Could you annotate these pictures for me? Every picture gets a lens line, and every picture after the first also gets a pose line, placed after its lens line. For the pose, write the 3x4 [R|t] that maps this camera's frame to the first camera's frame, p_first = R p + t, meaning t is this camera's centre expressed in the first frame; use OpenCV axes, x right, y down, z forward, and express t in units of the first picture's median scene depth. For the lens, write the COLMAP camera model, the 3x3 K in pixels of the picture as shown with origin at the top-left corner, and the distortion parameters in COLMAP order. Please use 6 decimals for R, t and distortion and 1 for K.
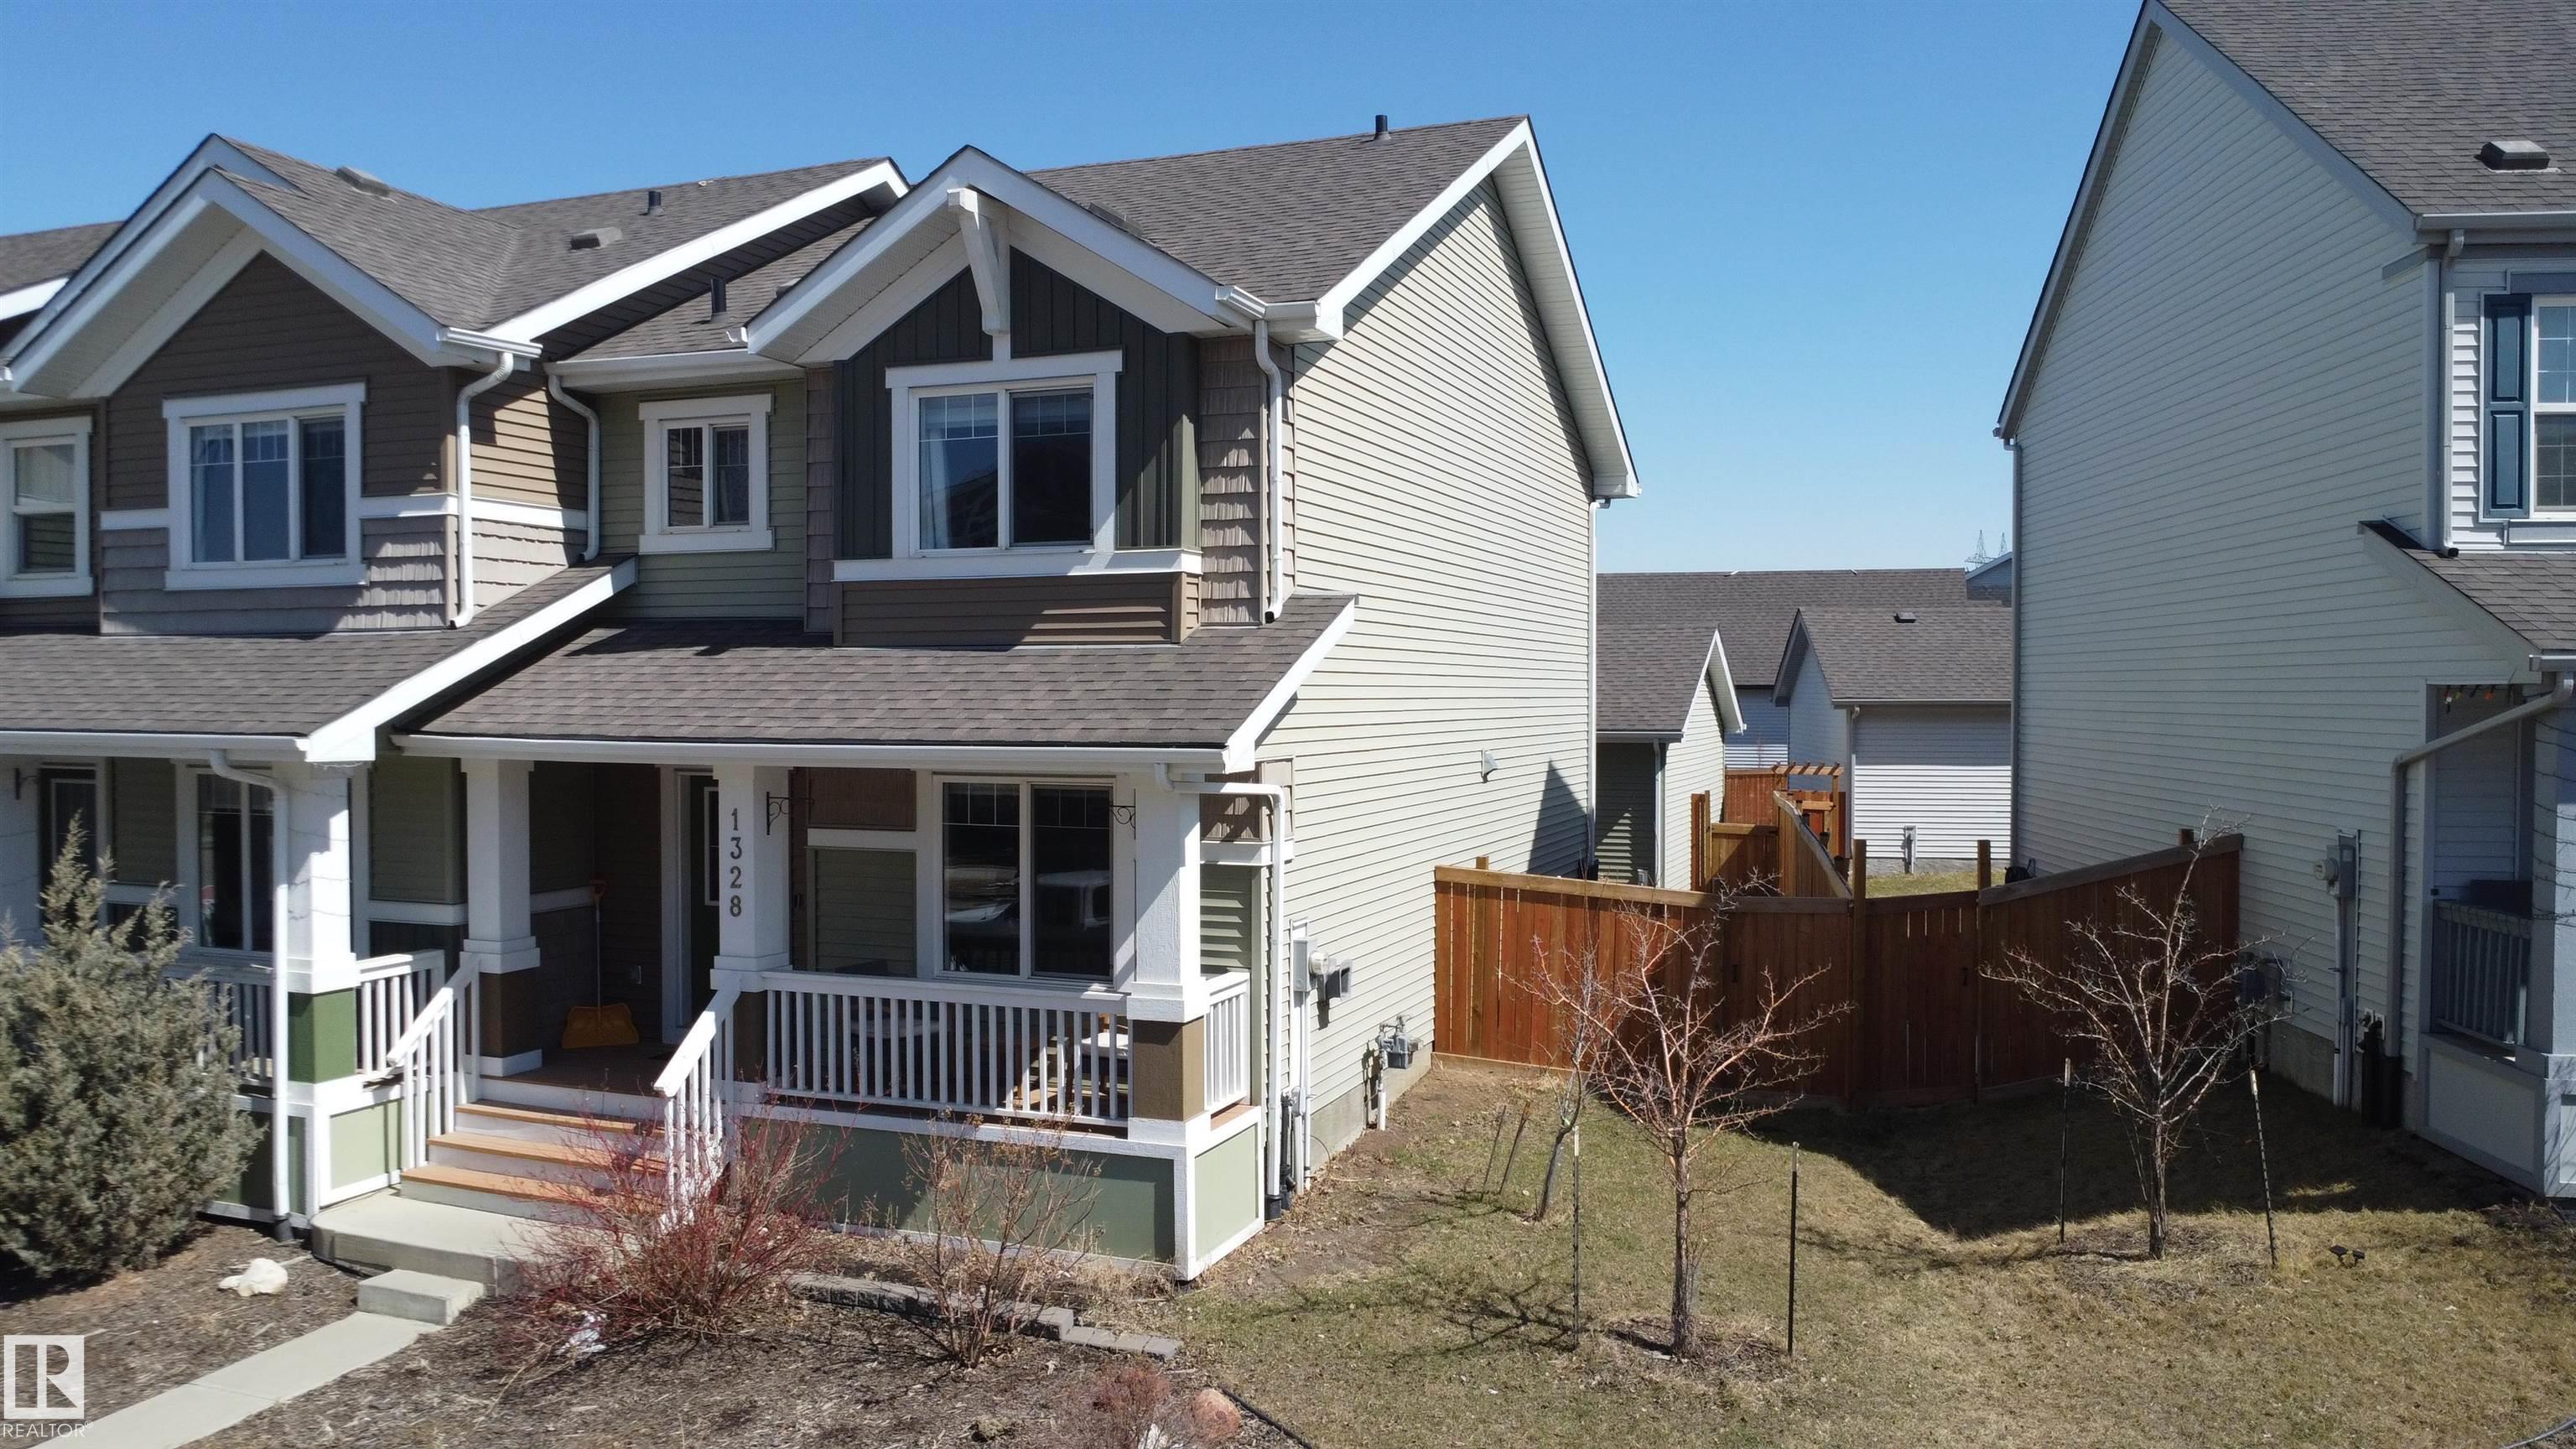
lens RADIAL K [[1832.4, 0, 1288.0], [0, 1832.4, 724.5], [0, 0, 1]] dist [-0.032681, -0.011000]
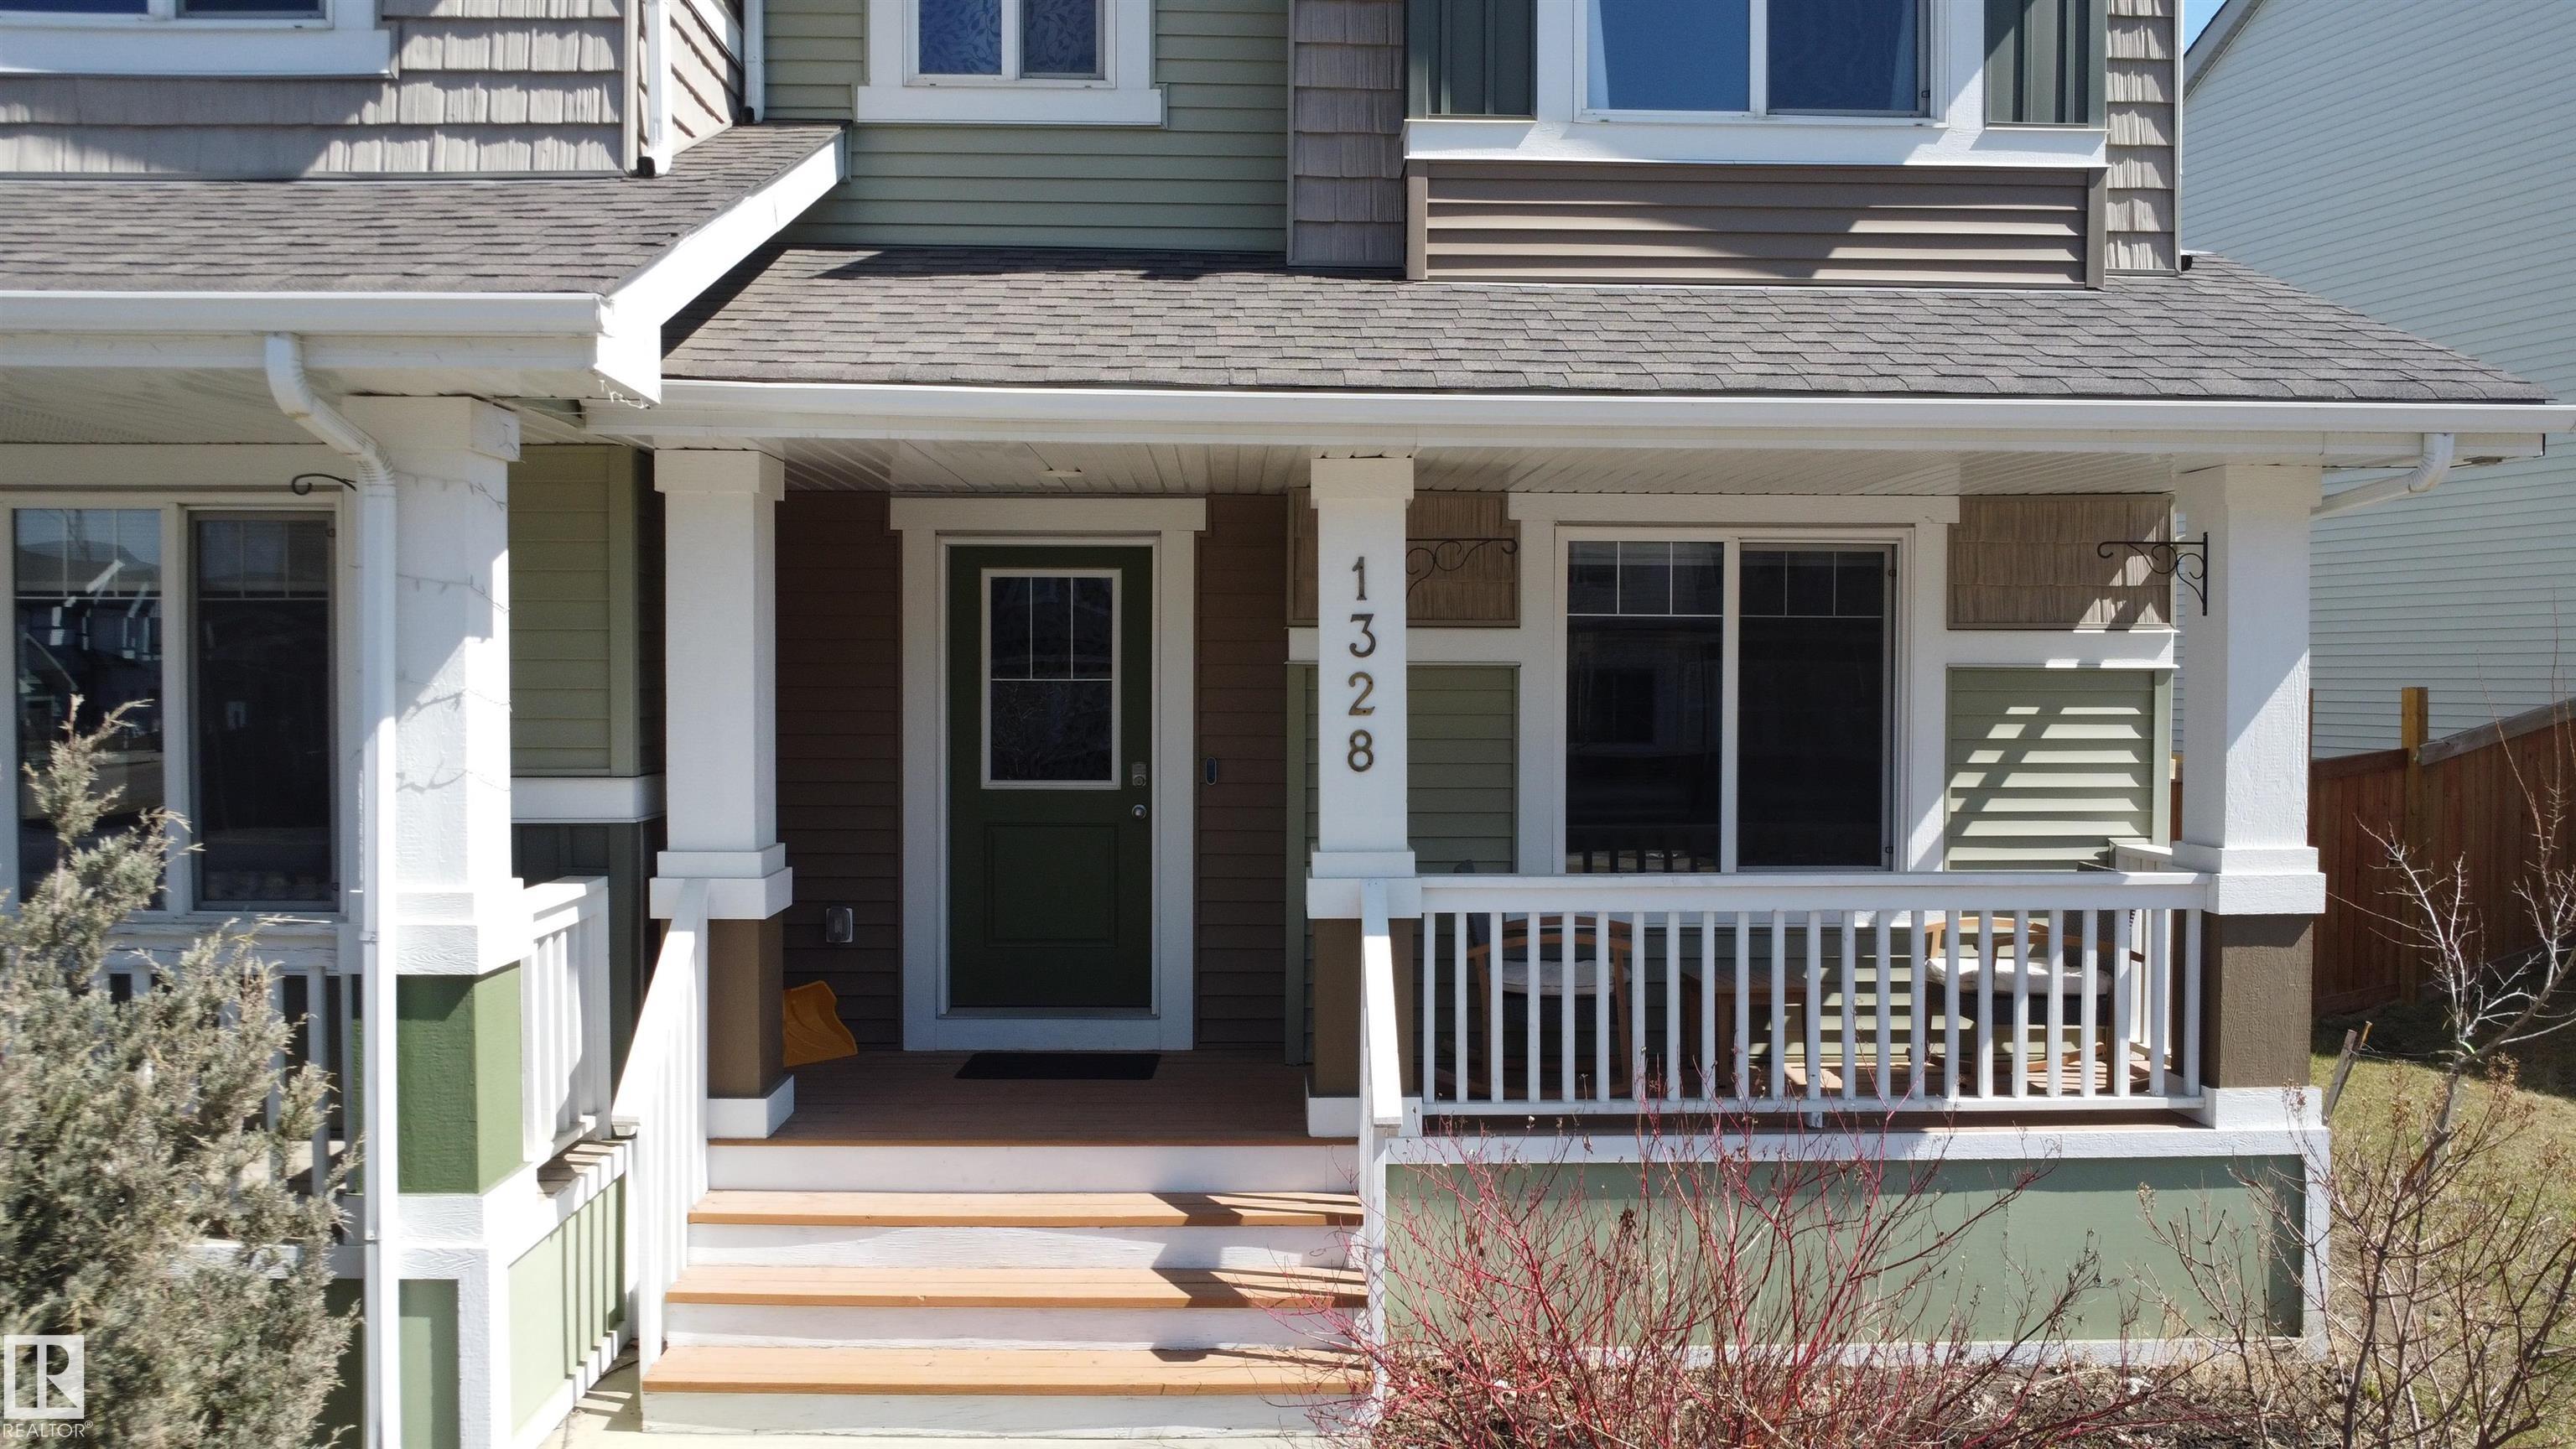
lens RADIAL K [[1832.4, 0, 1288.0], [0, 1832.4, 724.5], [0, 0, 1]] dist [-0.032681, -0.011000]
pose [[0.924270, -0.008229, 0.381651, -0.490366], [0.003423, 0.999906, 0.013269, 0.081585], [-0.381724, -0.010958, 0.924211, 0.515887]]
